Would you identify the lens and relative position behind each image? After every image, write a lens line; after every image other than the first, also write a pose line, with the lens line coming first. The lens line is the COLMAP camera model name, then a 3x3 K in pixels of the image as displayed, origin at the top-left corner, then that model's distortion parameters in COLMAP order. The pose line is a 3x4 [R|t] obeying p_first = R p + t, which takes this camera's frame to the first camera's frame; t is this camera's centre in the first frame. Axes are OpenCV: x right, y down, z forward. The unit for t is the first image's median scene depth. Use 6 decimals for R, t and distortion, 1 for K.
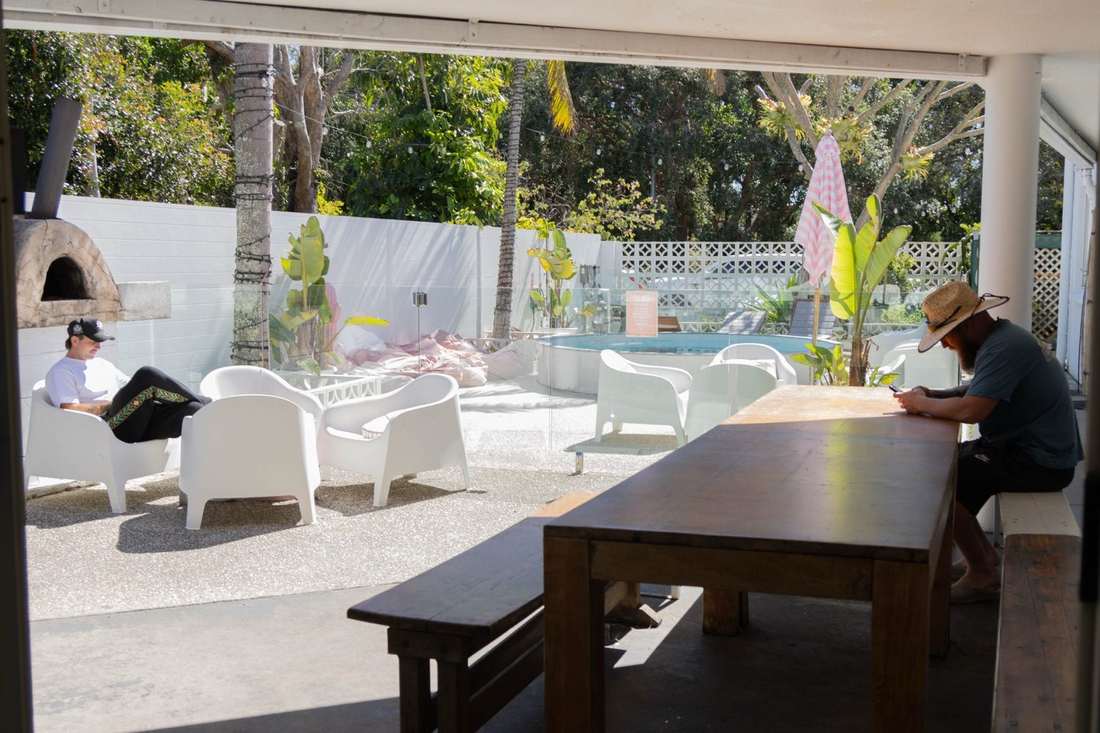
lens RADIAL K [[1401.2, 0, 549.6], [0, 1401.2, 368.7], [0, 0, 1]] dist [0.013161, 0.000000]
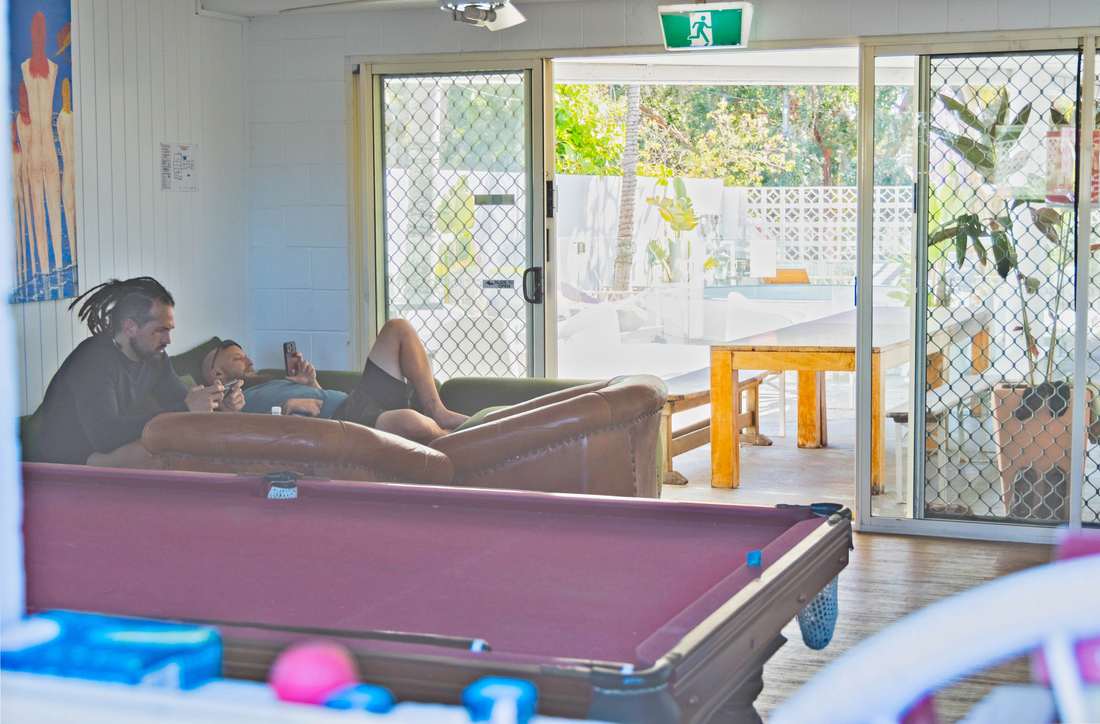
lens RADIAL K [[1748.2, 0, 549.5], [0, 1748.2, 360.6], [0, 0, 1]] dist [0.009460, 0.000000]
pose [[0.998115, -0.003514, -0.061264, -0.005611], [0.004144, 0.999940, 0.010165, 0.007008], [0.061225, -0.010400, 0.998070, -0.110423]]
